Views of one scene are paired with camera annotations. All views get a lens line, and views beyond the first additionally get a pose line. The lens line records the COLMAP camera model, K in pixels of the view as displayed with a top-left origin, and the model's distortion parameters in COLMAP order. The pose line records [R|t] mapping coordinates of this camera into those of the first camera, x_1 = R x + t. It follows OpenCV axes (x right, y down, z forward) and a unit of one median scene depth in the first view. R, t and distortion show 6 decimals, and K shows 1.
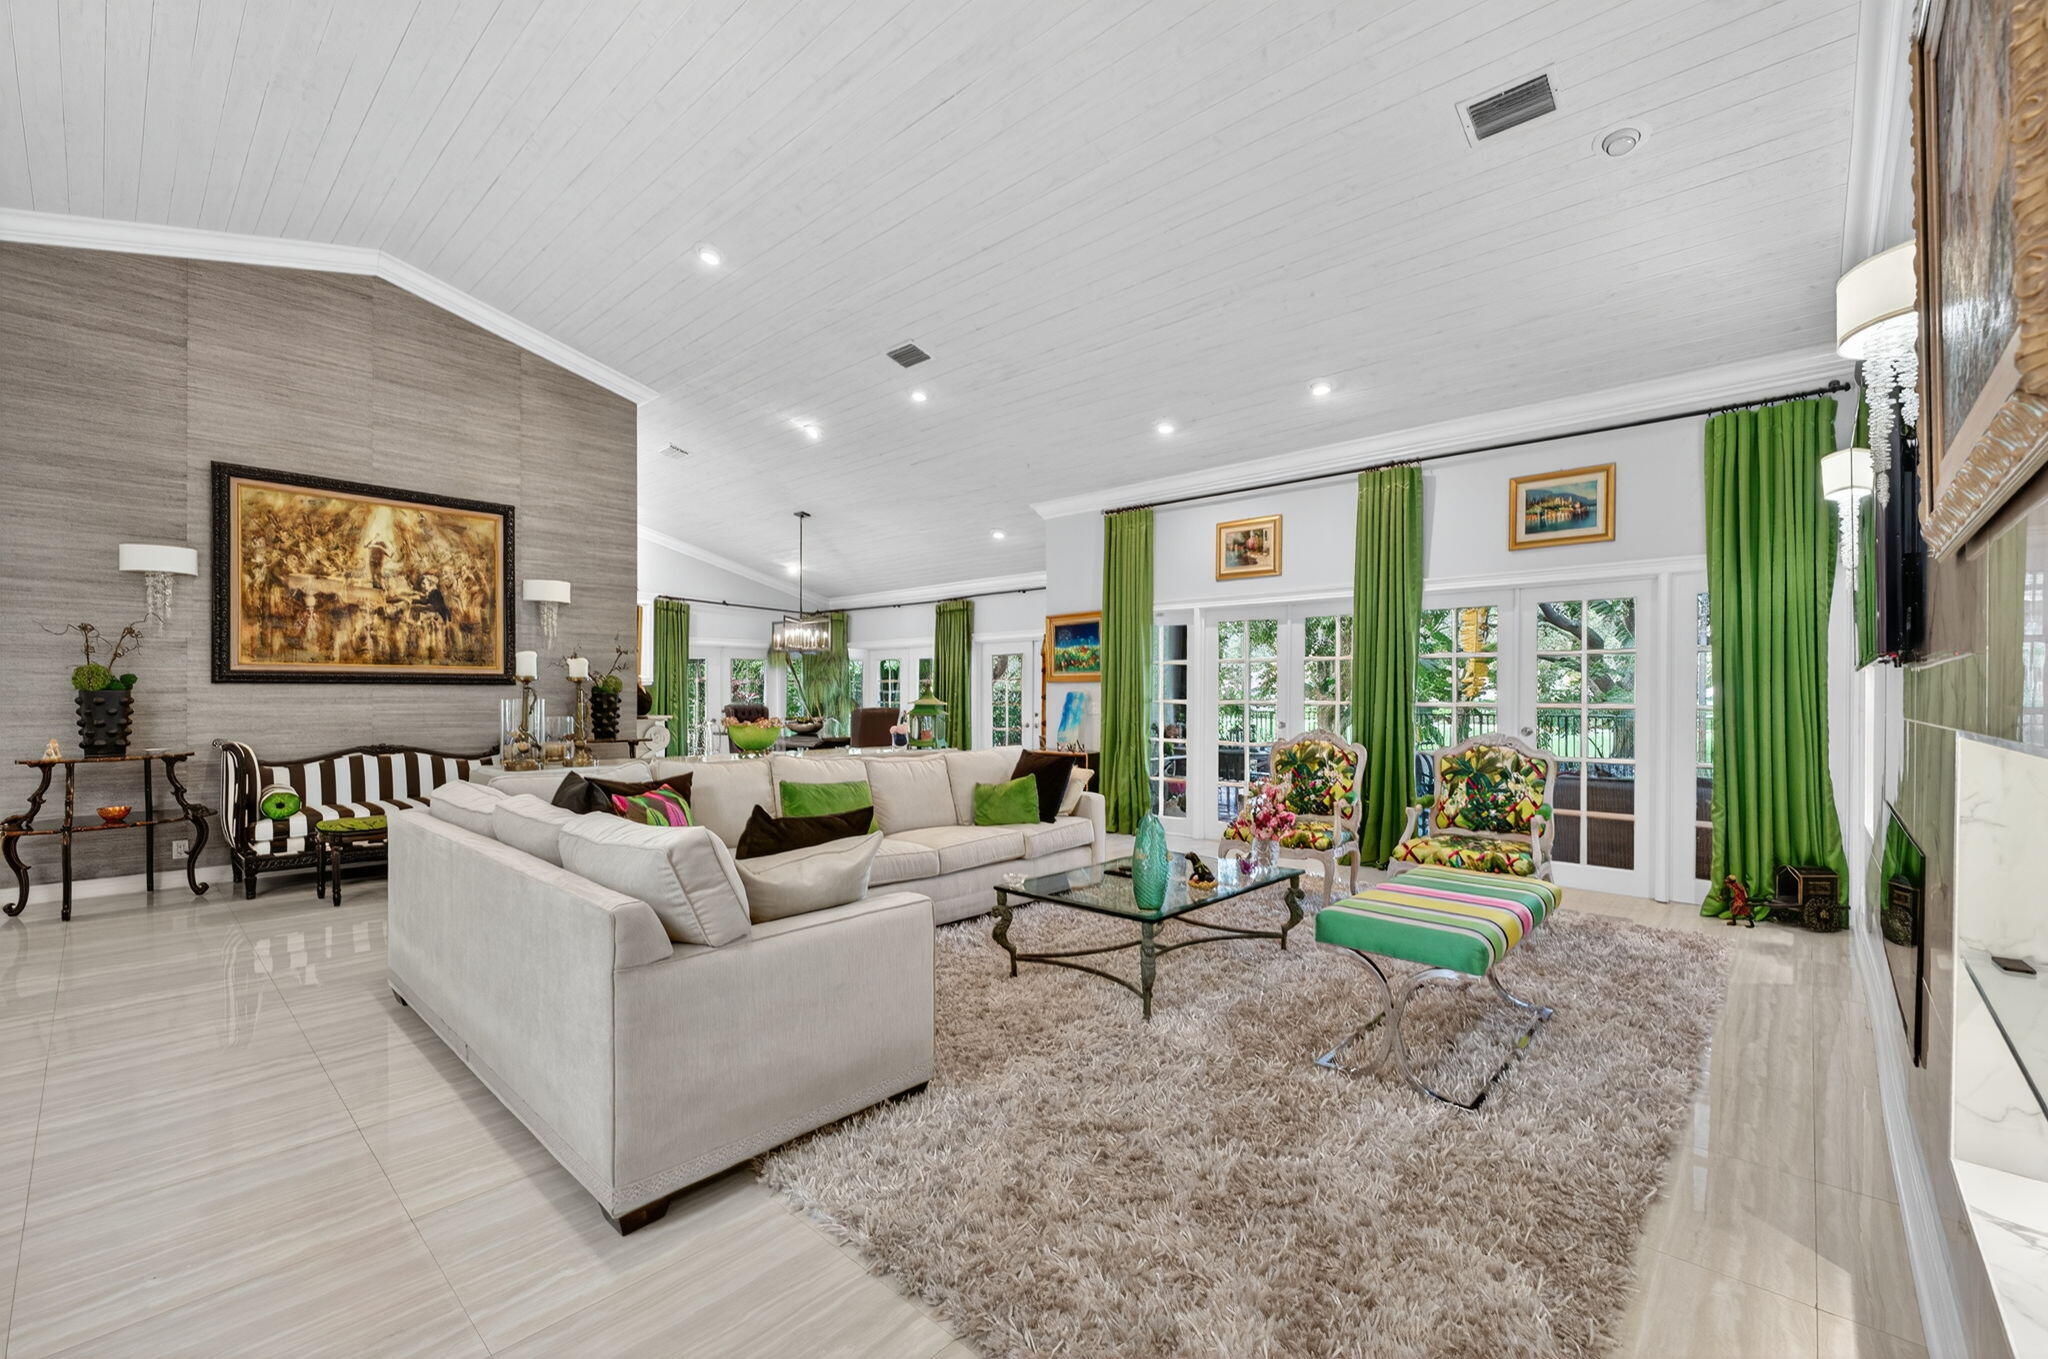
lens RADIAL K [[849.3, 0, 1032.3], [0, 849.3, 700.5], [0, 0, 1]] dist [-0.000749, -0.000243]
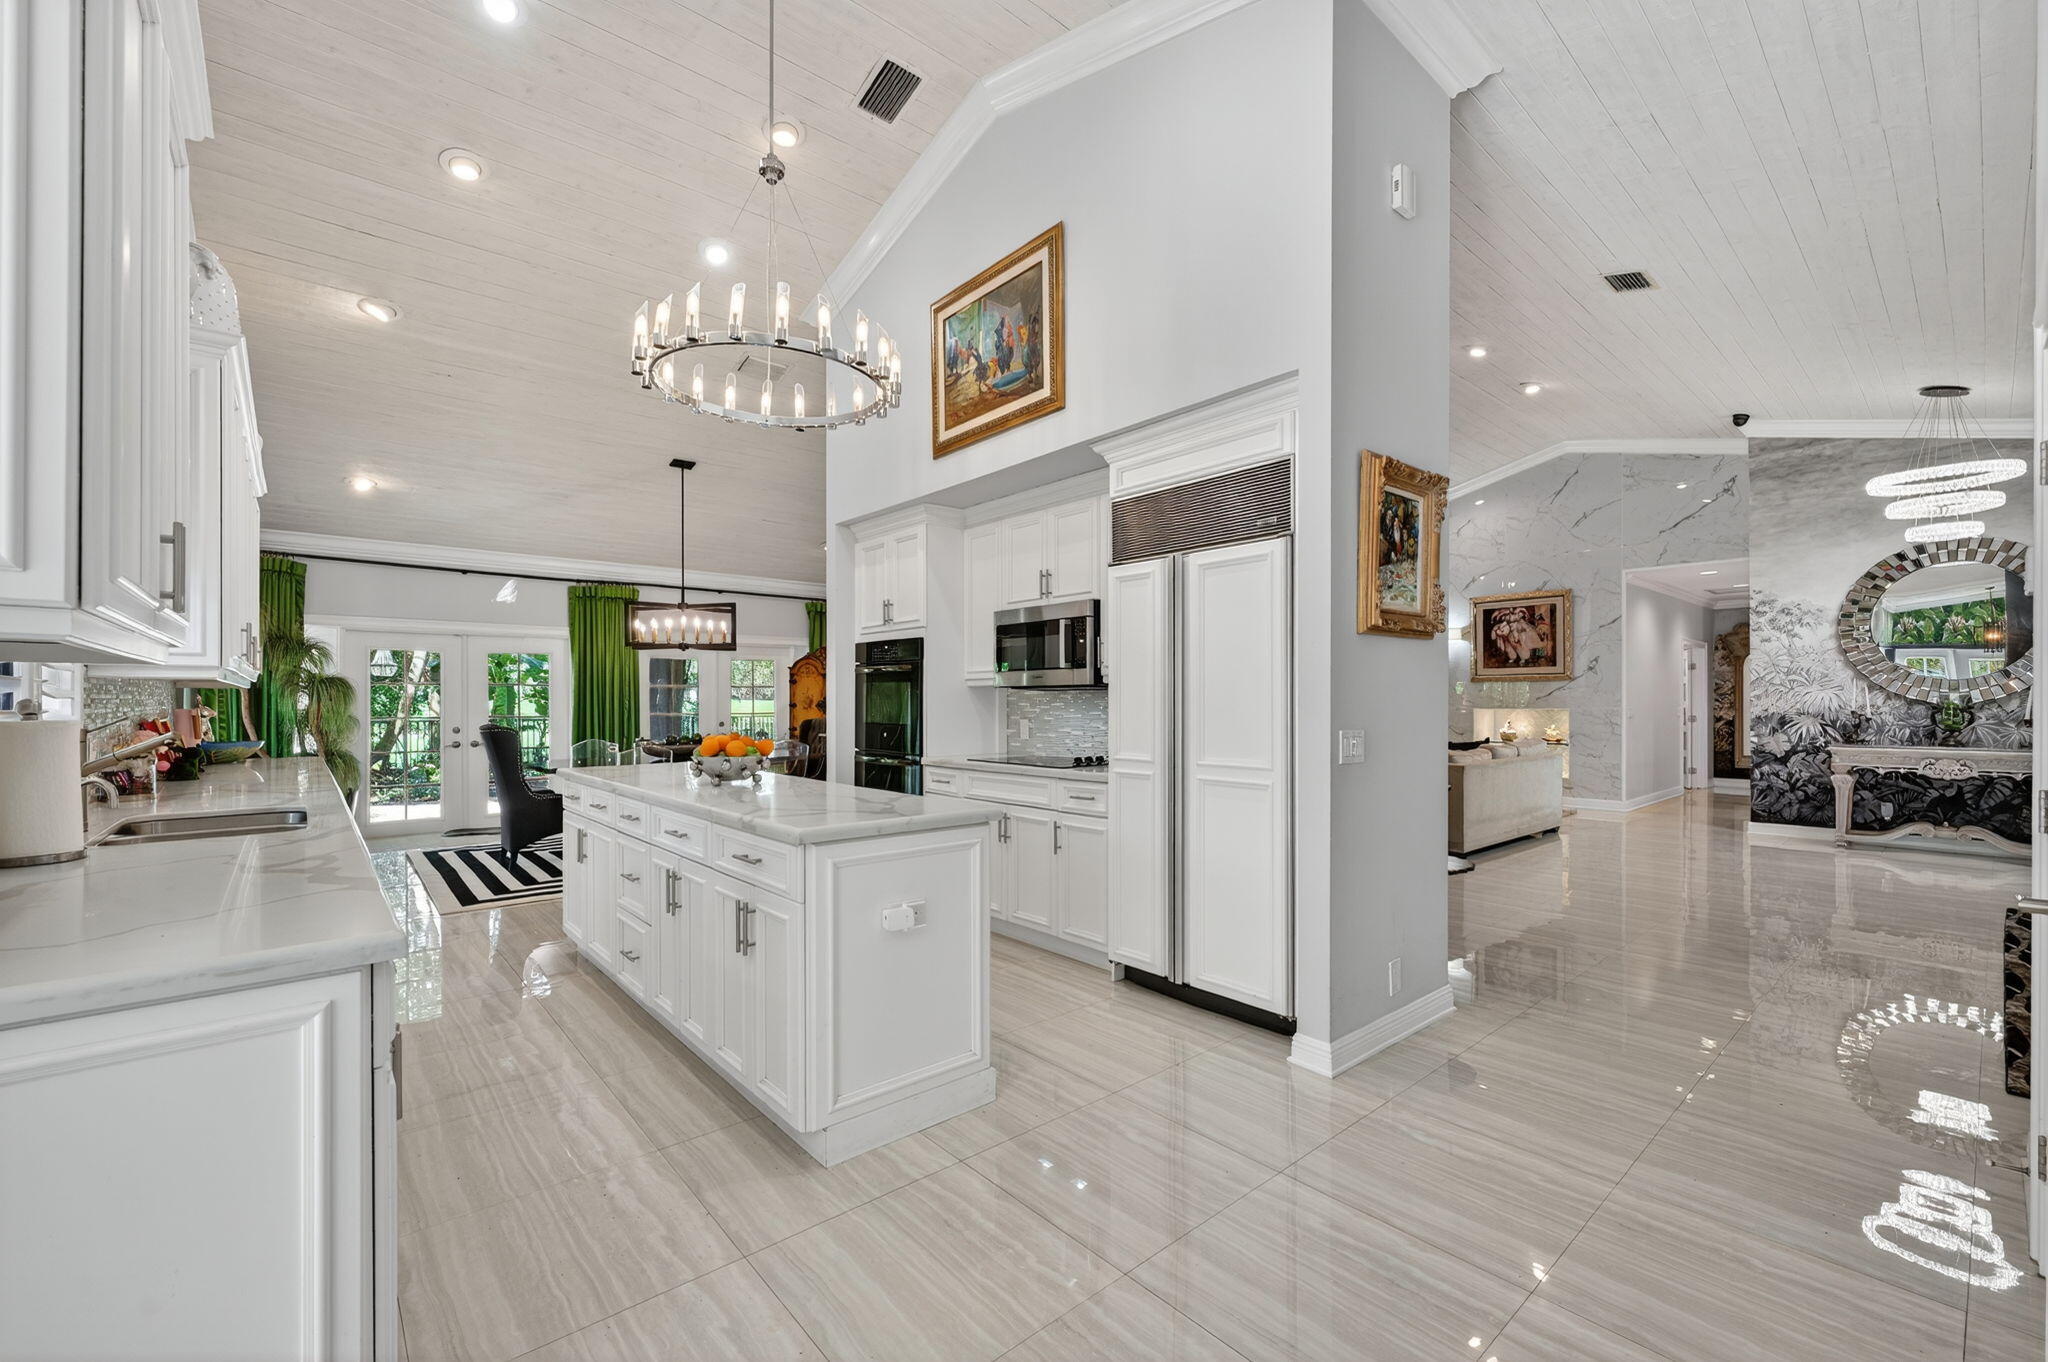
lens RADIAL K [[849.3, 0, 1032.3], [0, 849.3, 702.0], [0, 0, 1]] dist [-0.000749, -0.000243]
pose [[0.112632, -0.003996, 0.993629, -1.507565], [0.007614, 0.999966, 0.003159, -0.015479], [-0.993608, 0.007210, 0.112659, 0.940602]]
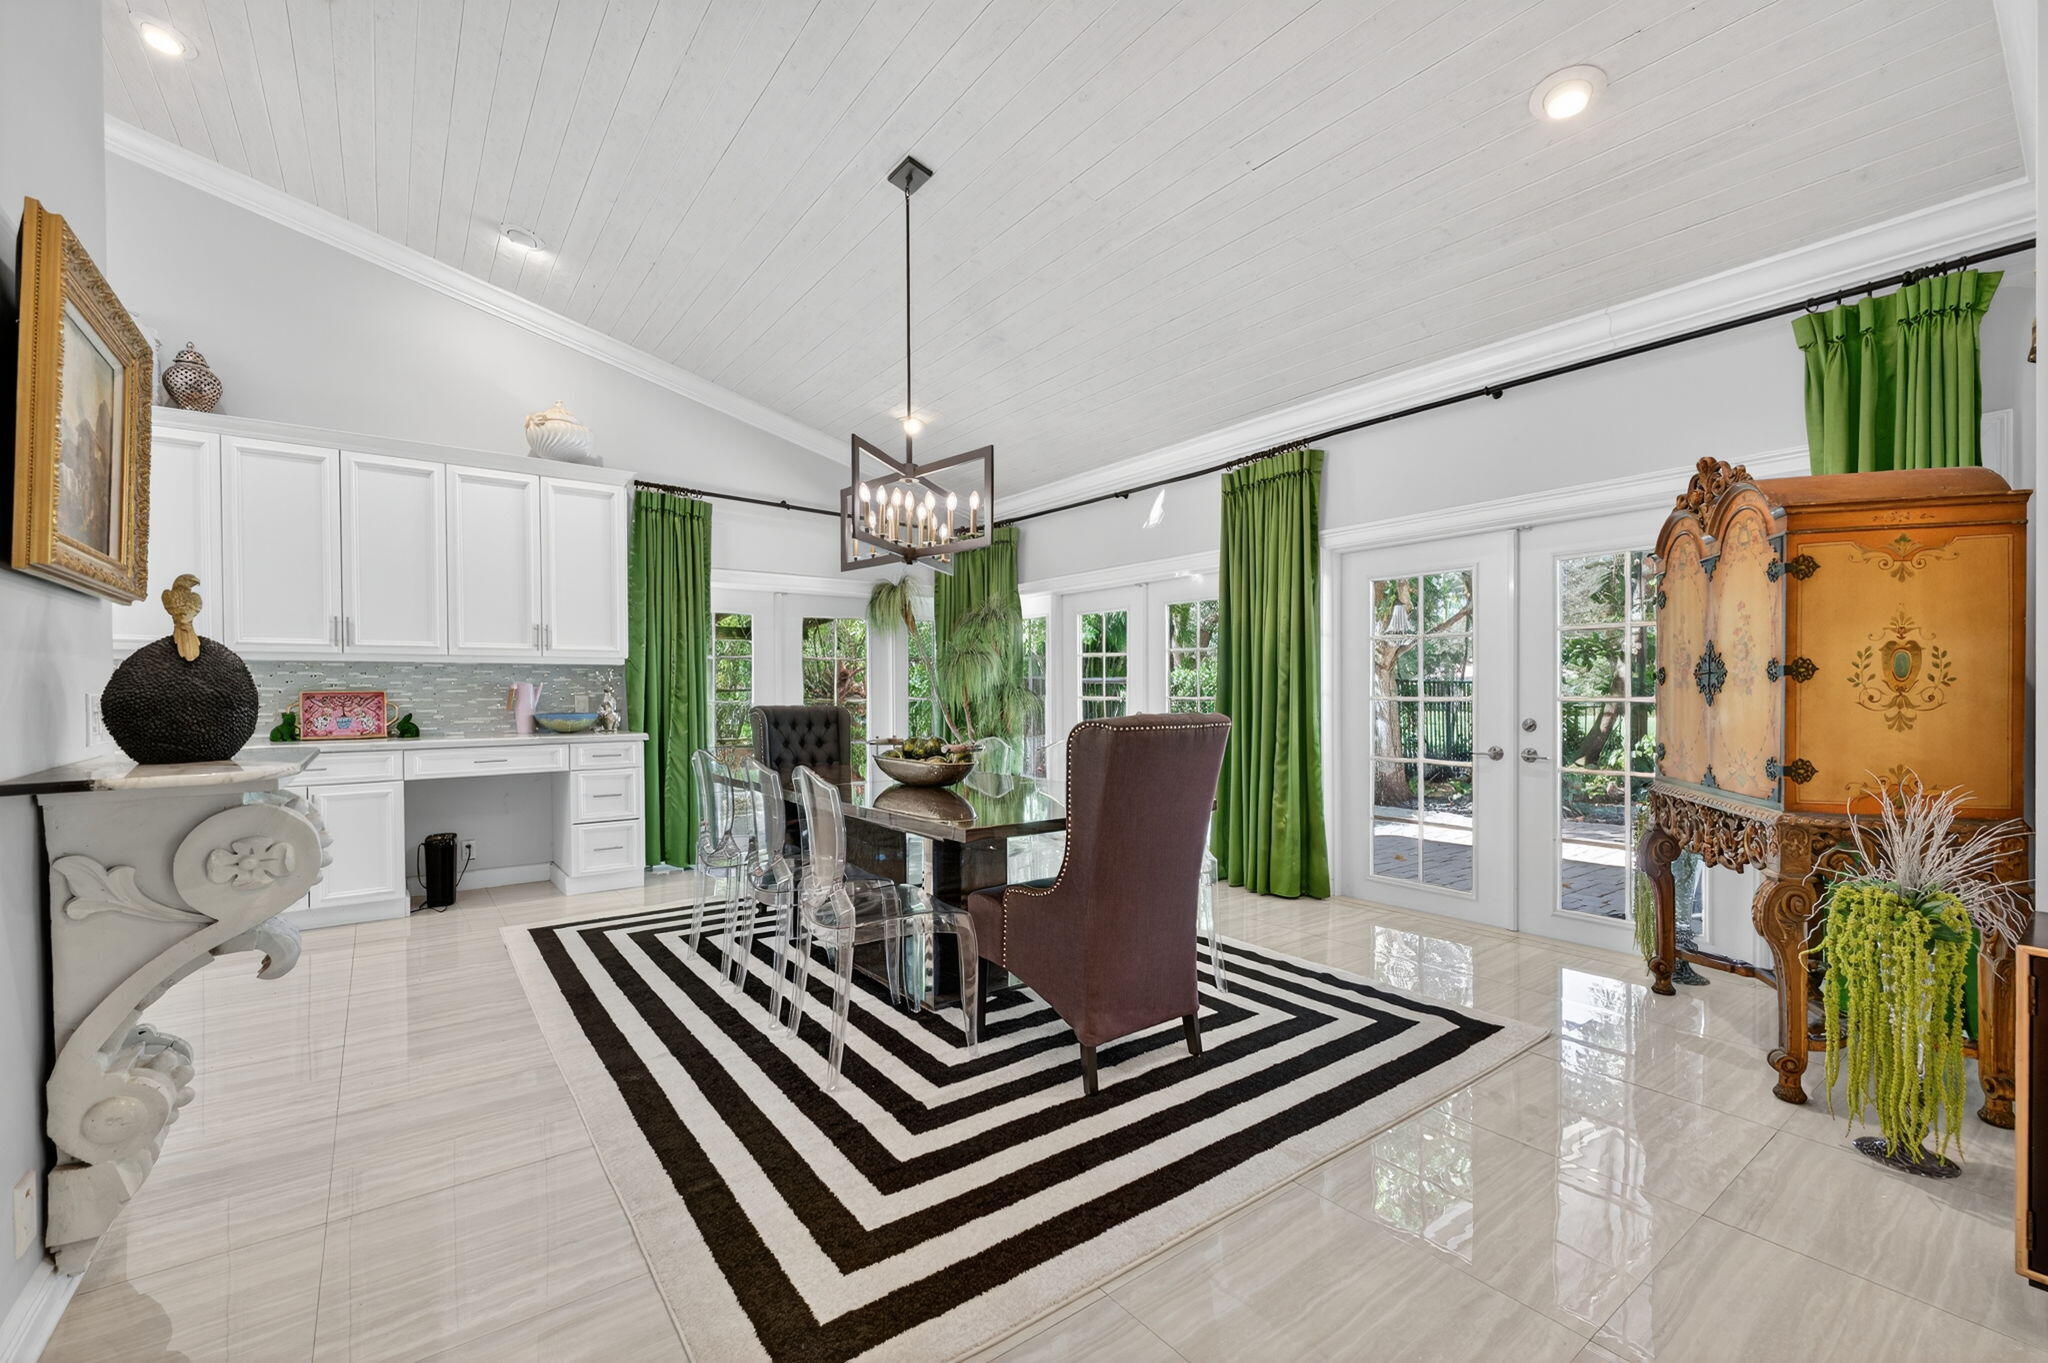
lens RADIAL K [[849.3, 0, 1032.3], [0, 849.3, 702.5], [0, 0, 1]] dist [-0.000749, -0.000243]
pose [[0.984006, -0.008504, -0.177932, -0.243067], [0.010389, 0.999899, 0.009666, 0.001138], [0.177832, -0.011360, 0.983995, 1.006630]]
